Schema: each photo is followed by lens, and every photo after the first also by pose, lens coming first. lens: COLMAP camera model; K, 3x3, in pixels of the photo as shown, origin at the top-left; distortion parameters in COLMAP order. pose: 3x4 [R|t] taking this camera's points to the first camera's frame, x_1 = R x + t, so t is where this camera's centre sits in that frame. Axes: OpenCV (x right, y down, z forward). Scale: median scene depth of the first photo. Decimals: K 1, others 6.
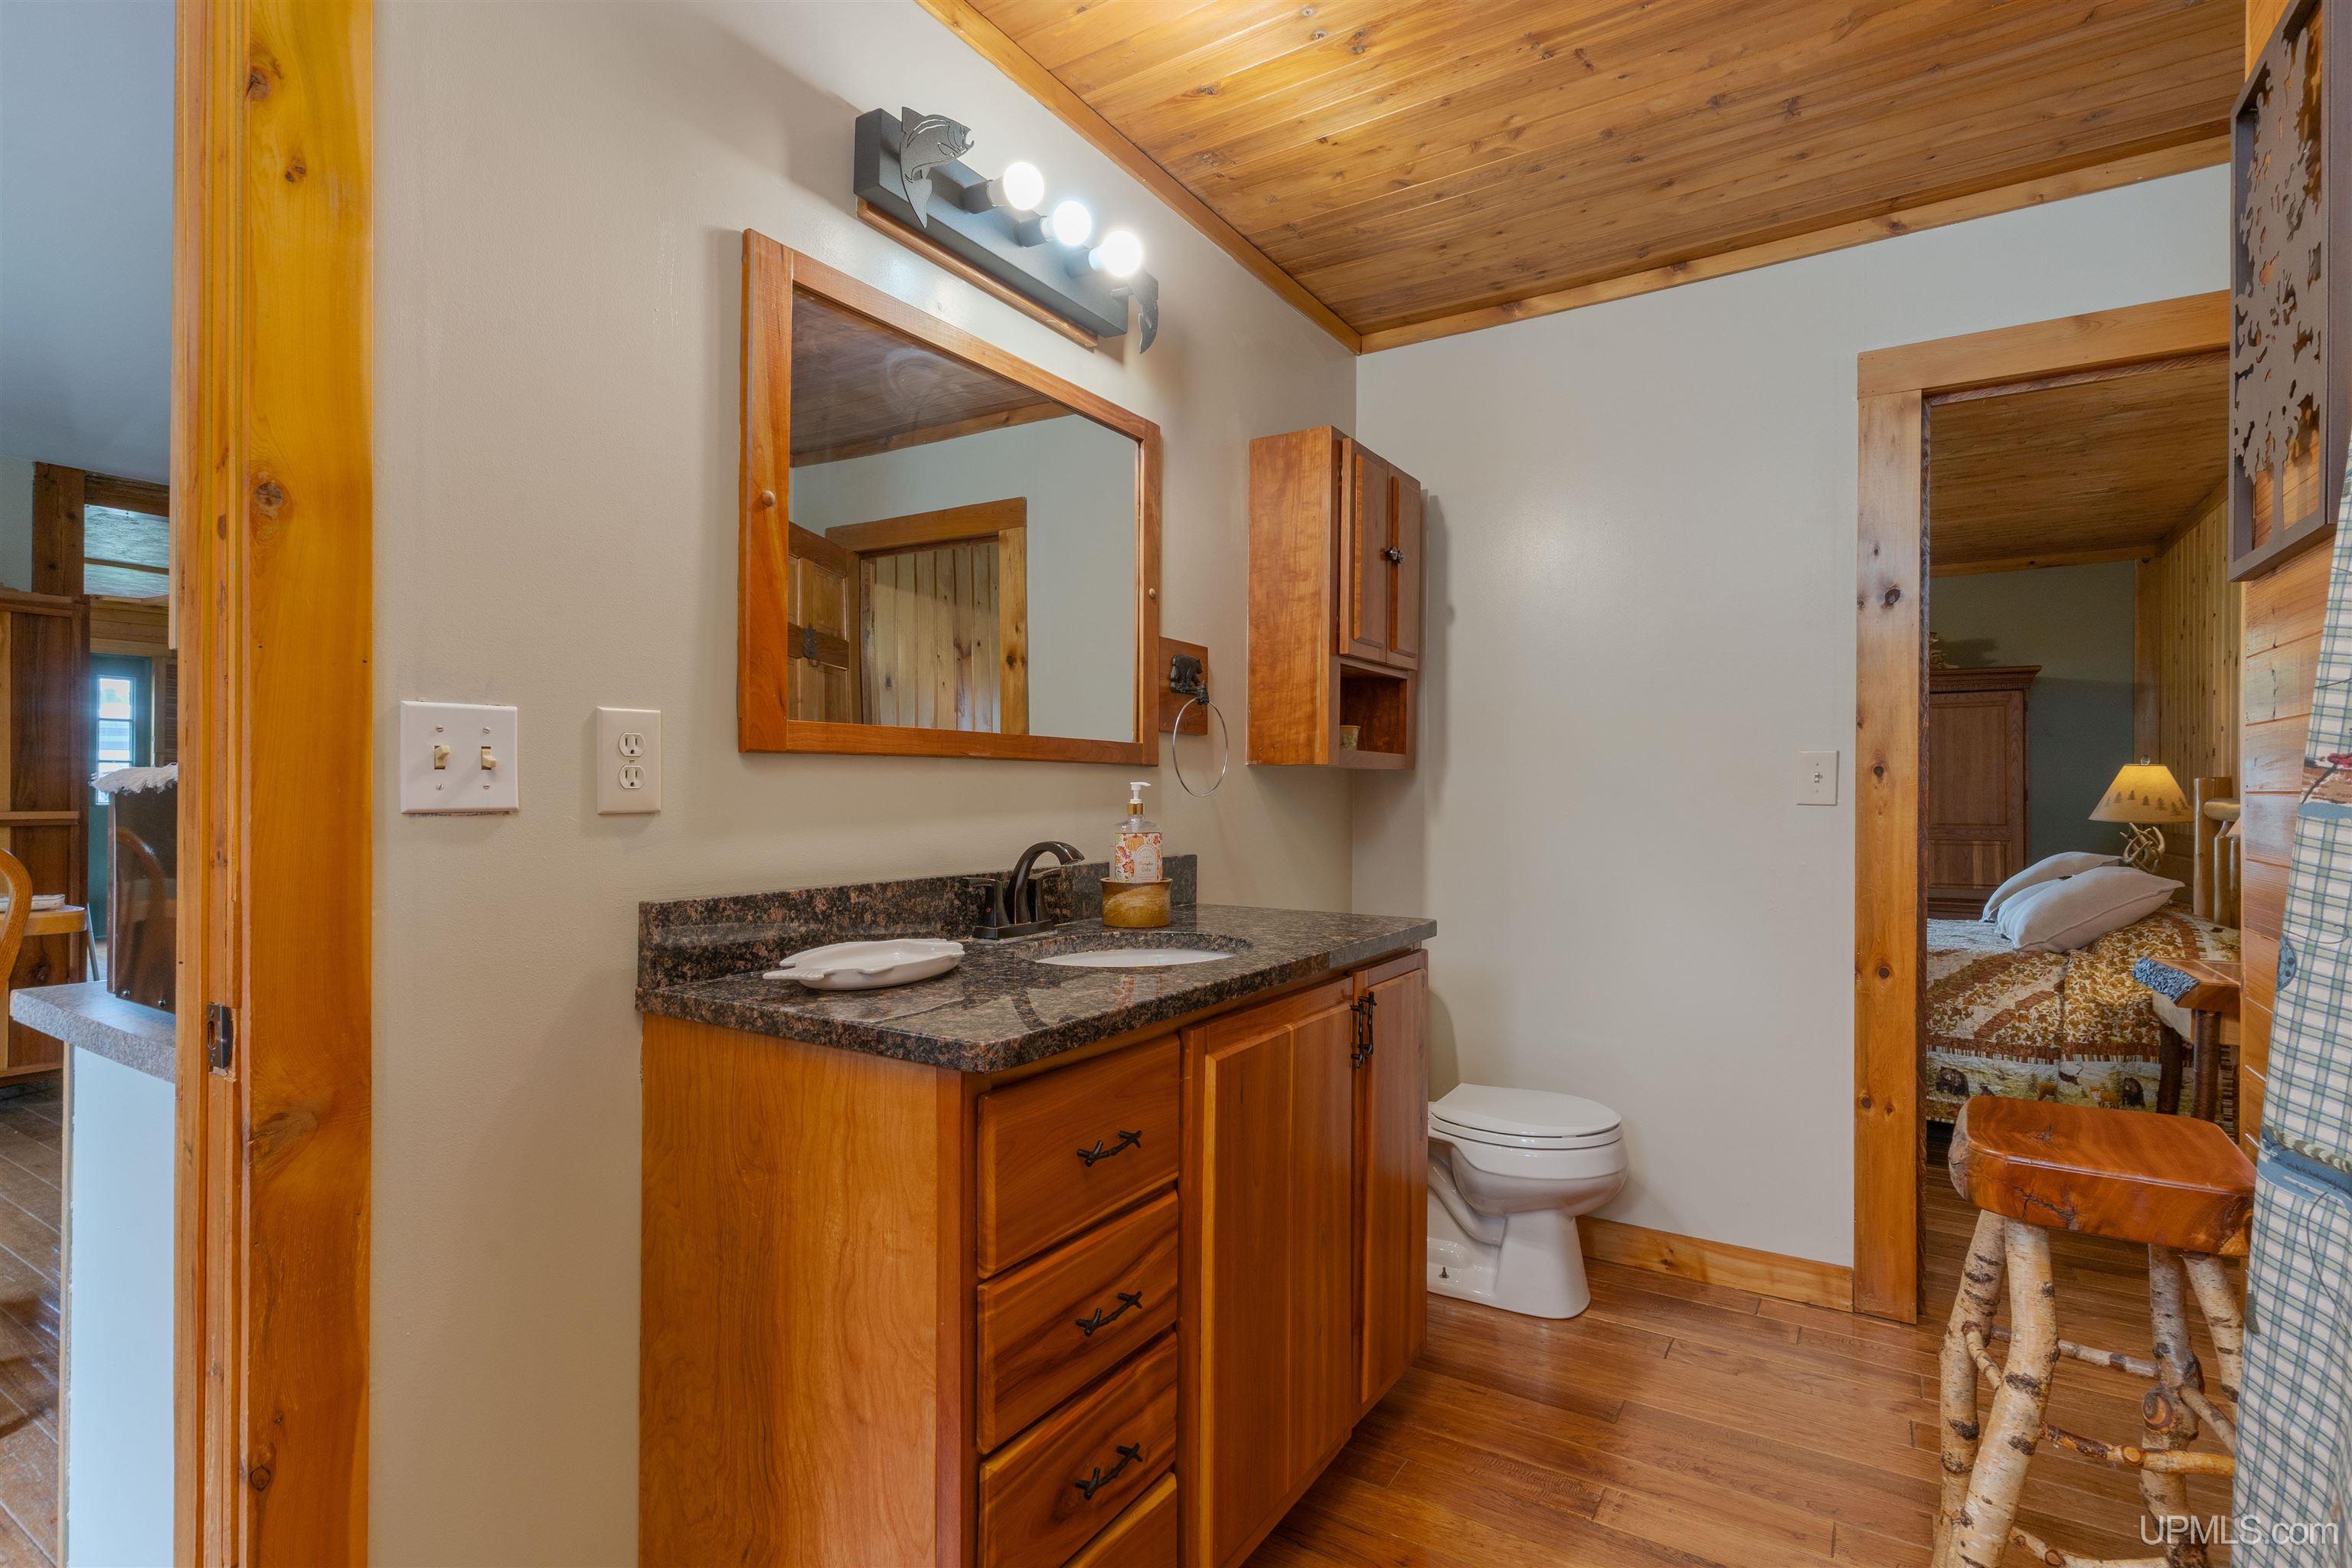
lens RADIAL K [[1131.9, 0, 1177.5], [0, 1131.9, 784.2], [0, 0, 1]] dist [0.004597, -0.001530]
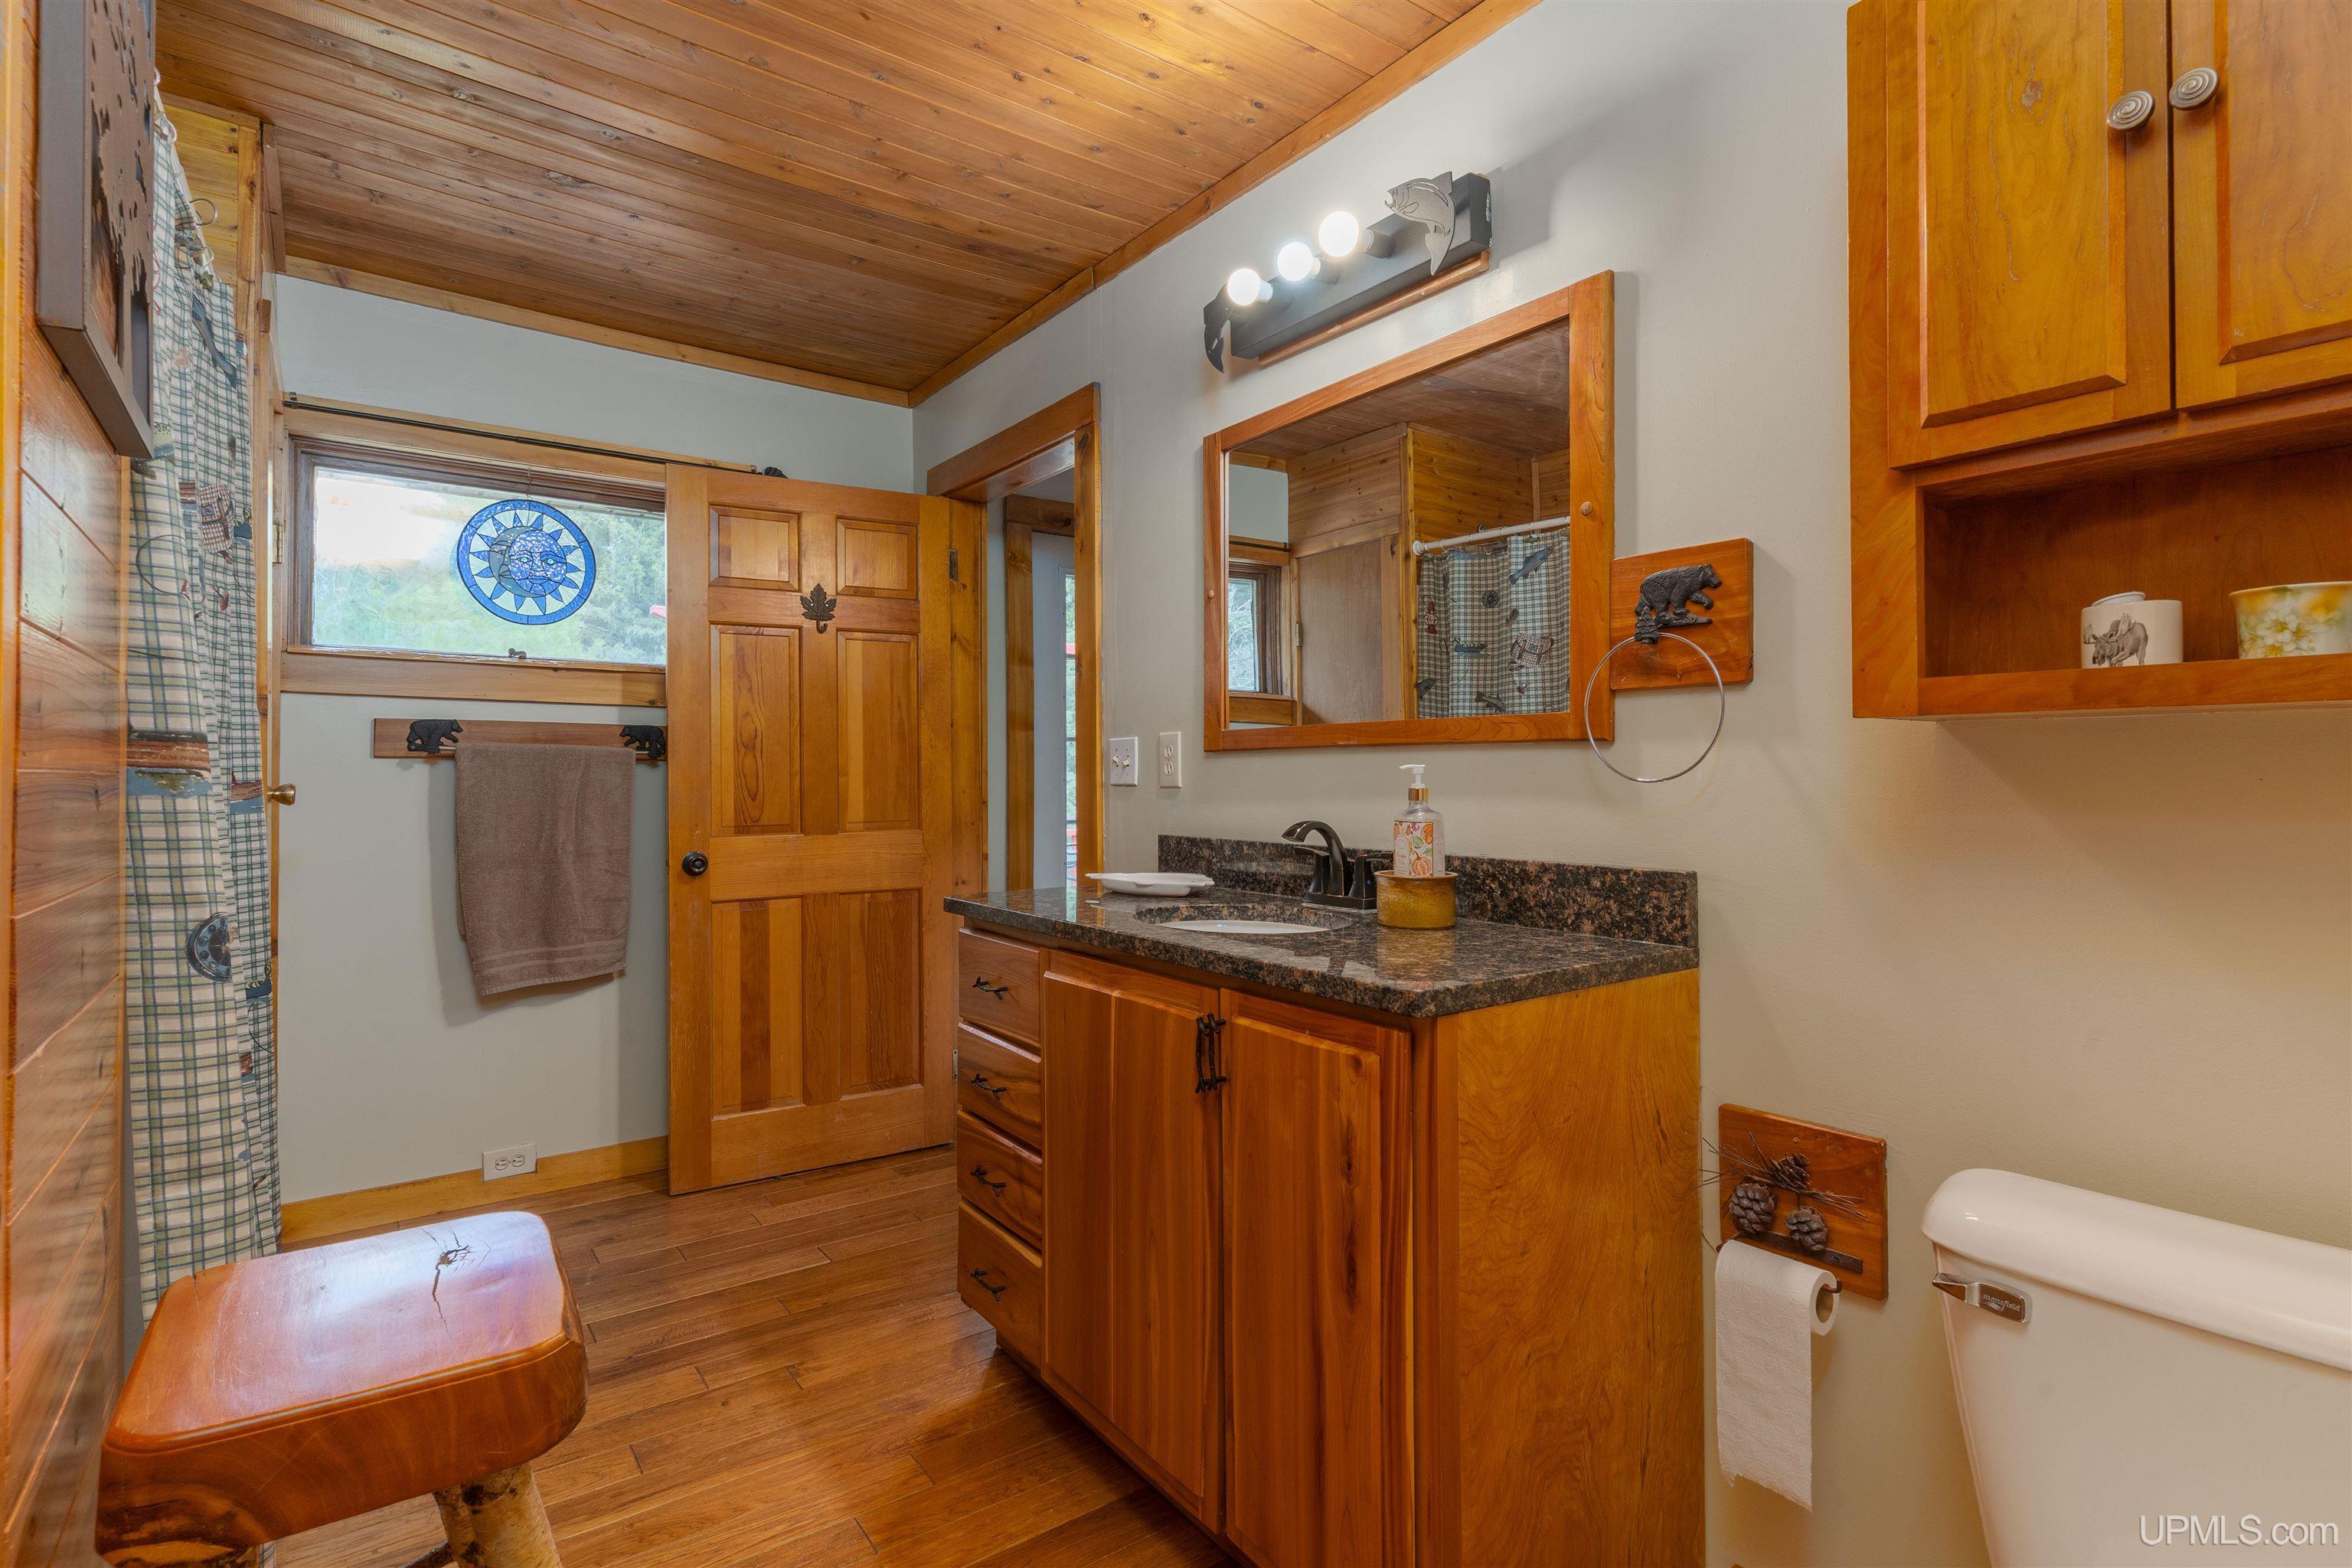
lens RADIAL K [[1131.9, 0, 1173.8], [0, 1131.9, 776.0], [0, 0, 1]] dist [0.004597, -0.001530]
pose [[-0.347540, -0.007358, -0.937636, 1.046146], [-0.003900, 0.999972, -0.006402, 0.016644], [0.937657, 0.001432, -0.347559, 1.368973]]
